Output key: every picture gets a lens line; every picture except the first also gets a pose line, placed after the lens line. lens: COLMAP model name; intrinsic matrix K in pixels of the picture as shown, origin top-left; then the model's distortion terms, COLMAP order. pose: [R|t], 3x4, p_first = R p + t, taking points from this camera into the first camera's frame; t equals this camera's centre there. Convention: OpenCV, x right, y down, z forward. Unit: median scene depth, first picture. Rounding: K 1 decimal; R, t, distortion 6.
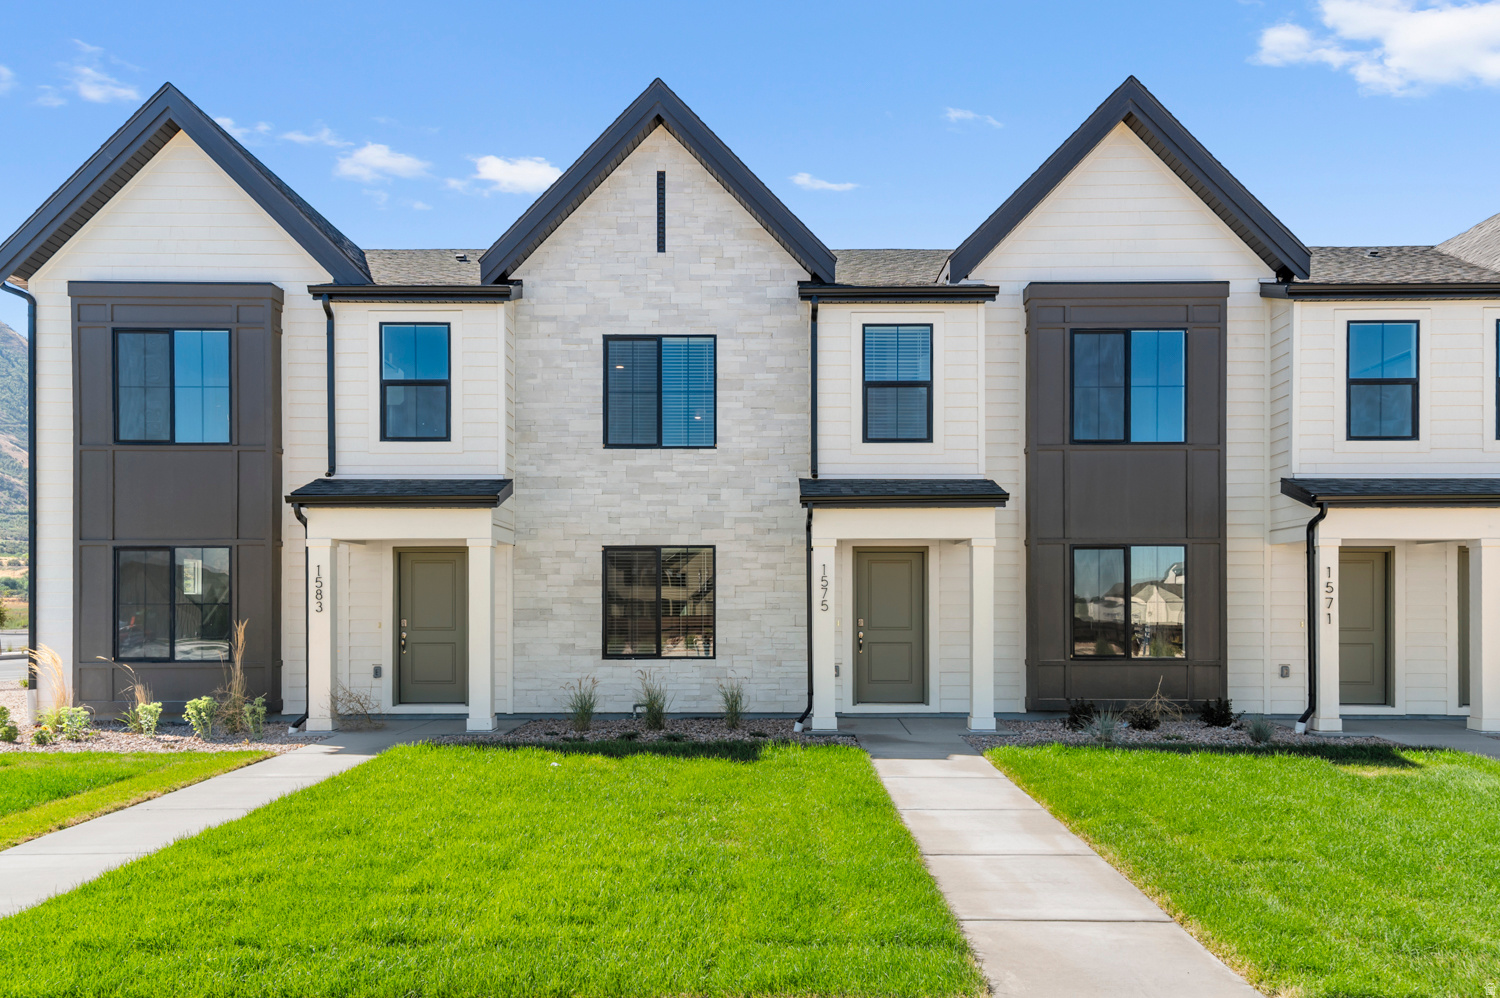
lens RADIAL K [[984.3, 0, 735.0], [0, 984.3, 578.3], [0, 0, 1]] dist [0.016177, -0.001182]
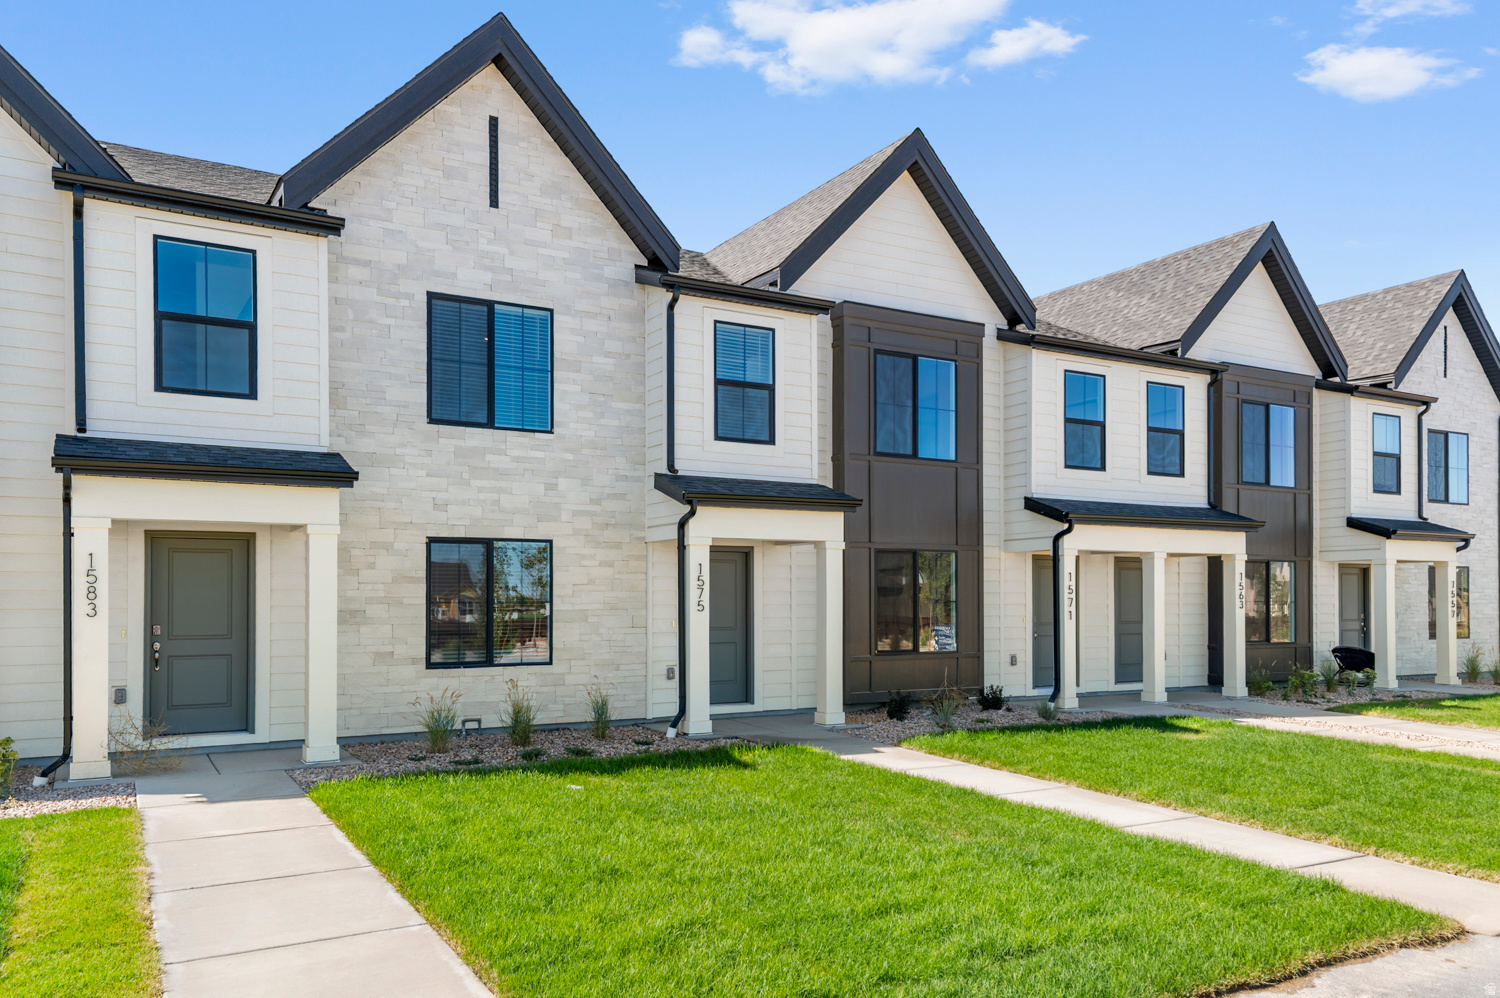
lens RADIAL K [[1156.9, 0, 728.7], [0, 1156.9, 550.2], [0, 0, 1]] dist [0.041709, -0.000400]
pose [[0.853991, 0.022028, 0.519821, -0.437650], [-0.011509, 0.999659, -0.023454, -0.000453], [-0.520161, 0.014047, 0.853953, 0.001267]]
